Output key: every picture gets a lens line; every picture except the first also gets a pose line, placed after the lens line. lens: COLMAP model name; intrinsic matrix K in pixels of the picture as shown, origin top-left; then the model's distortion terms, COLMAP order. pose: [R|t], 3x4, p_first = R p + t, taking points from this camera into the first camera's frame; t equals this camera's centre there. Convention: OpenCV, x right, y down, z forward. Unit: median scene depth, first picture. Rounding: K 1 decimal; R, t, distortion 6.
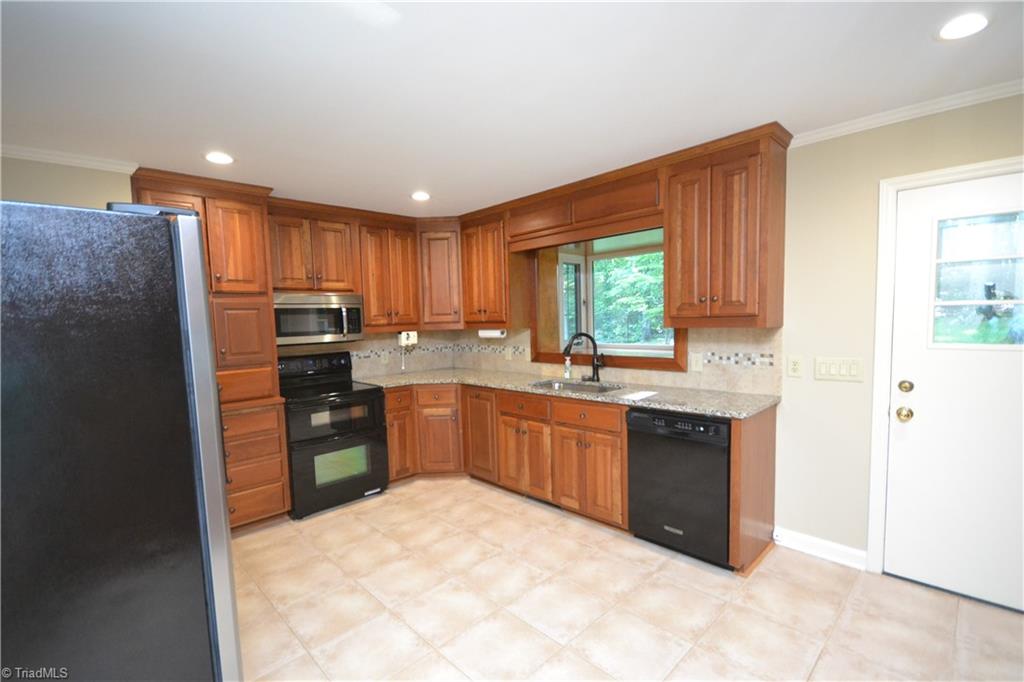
lens RADIAL K [[455.5, 0, 498.8], [0, 455.5, 354.5], [0, 0, 1]] dist [-0.005232, 0.001332]
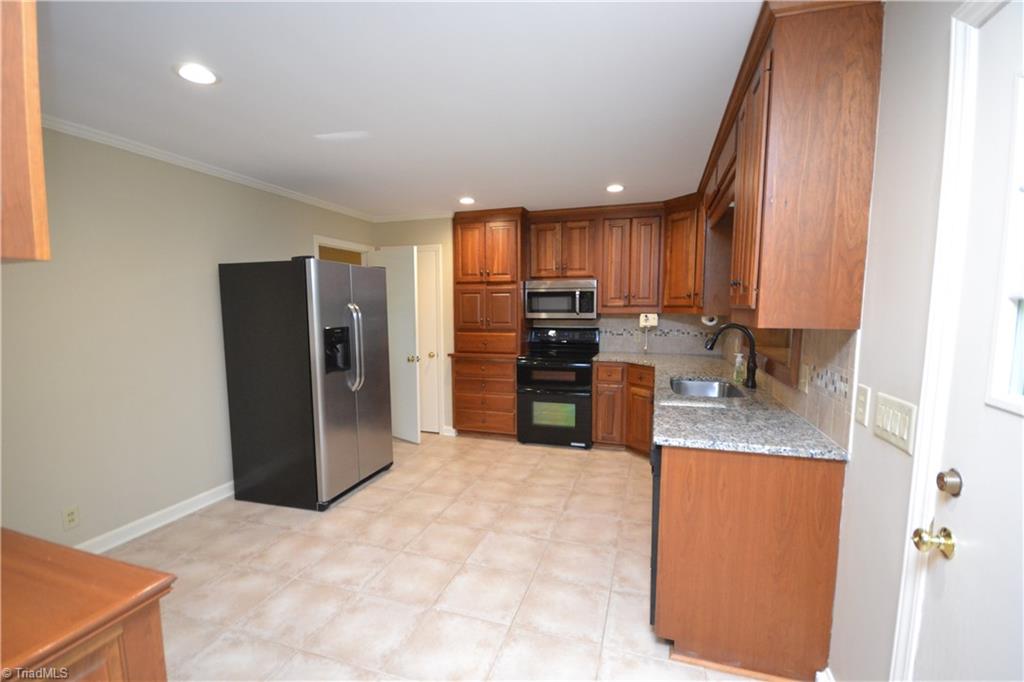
lens RADIAL K [[455.5, 0, 508.6], [0, 455.5, 348.7], [0, 0, 1]] dist [-0.005232, 0.001332]
pose [[0.472252, 0.113941, -0.874068, 0.728572], [-0.079960, 0.993059, 0.086251, -0.044113], [0.877829, 0.029159, 0.478085, 0.279731]]
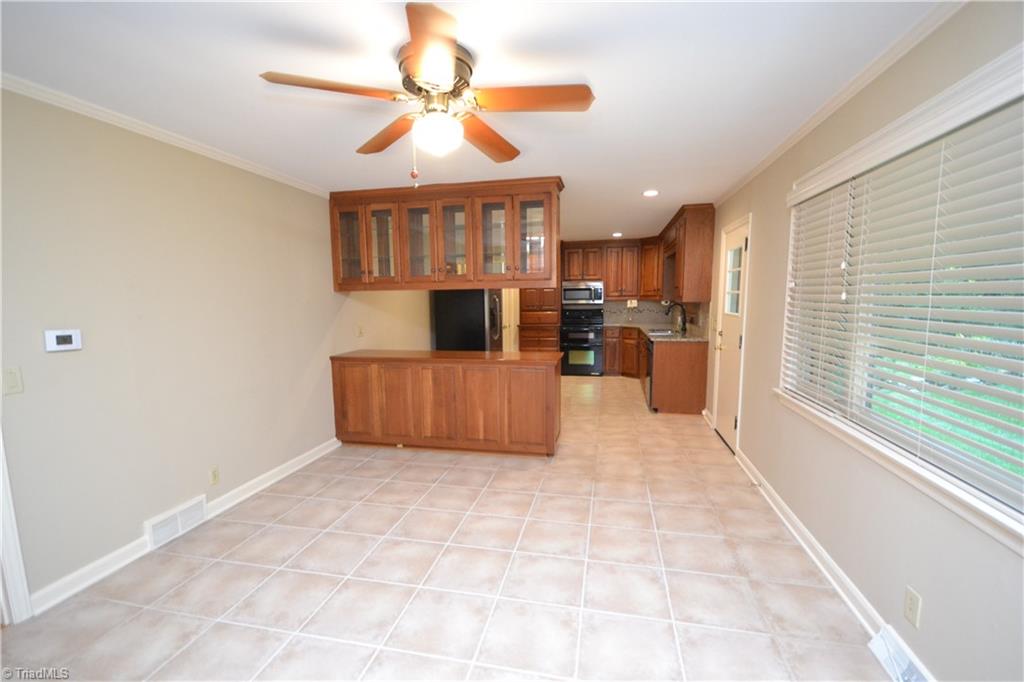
lens RADIAL K [[455.6, 0, 512.6], [0, 455.6, 338.6], [0, 0, 1]] dist [-0.001897, -0.002169]
pose [[0.563252, 0.101871, -0.819982, 1.380857], [-0.070698, 0.994673, 0.075011, 0.002448], [0.823255, 0.015722, 0.567454, -0.604970]]
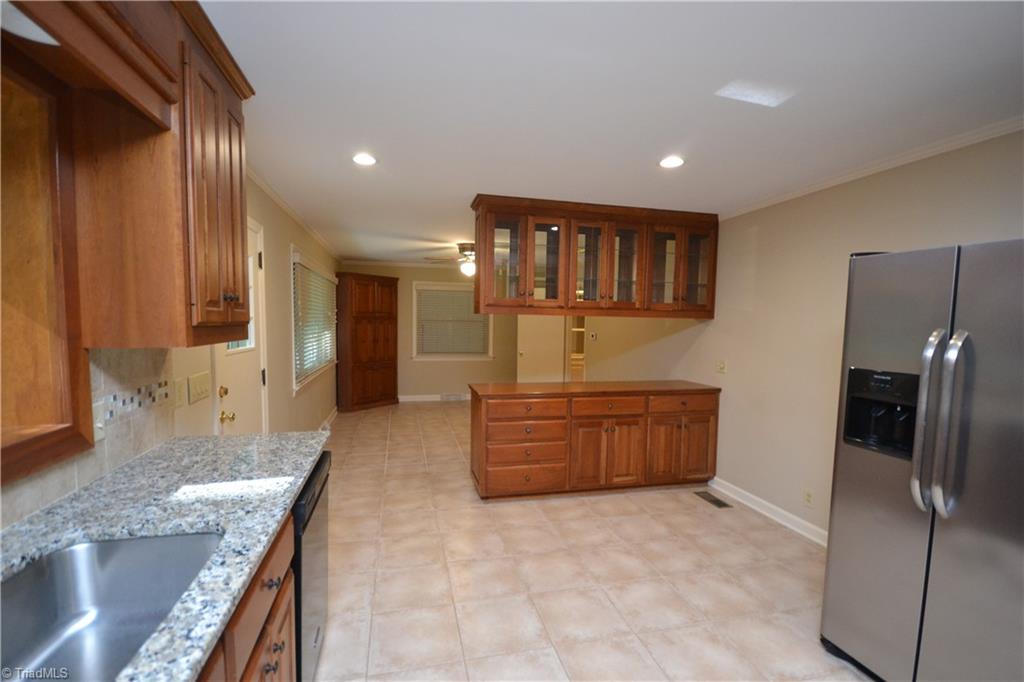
lens RADIAL K [[455.5, 0, 509.4], [0, 455.5, 349.2], [0, 0, 1]] dist [-0.005232, 0.001332]
pose [[-0.864453, -0.014569, 0.502503, -0.157942], [0.046713, 0.992927, 0.109148, -0.080821], [-0.500539, 0.117827, -0.857658, 1.074792]]
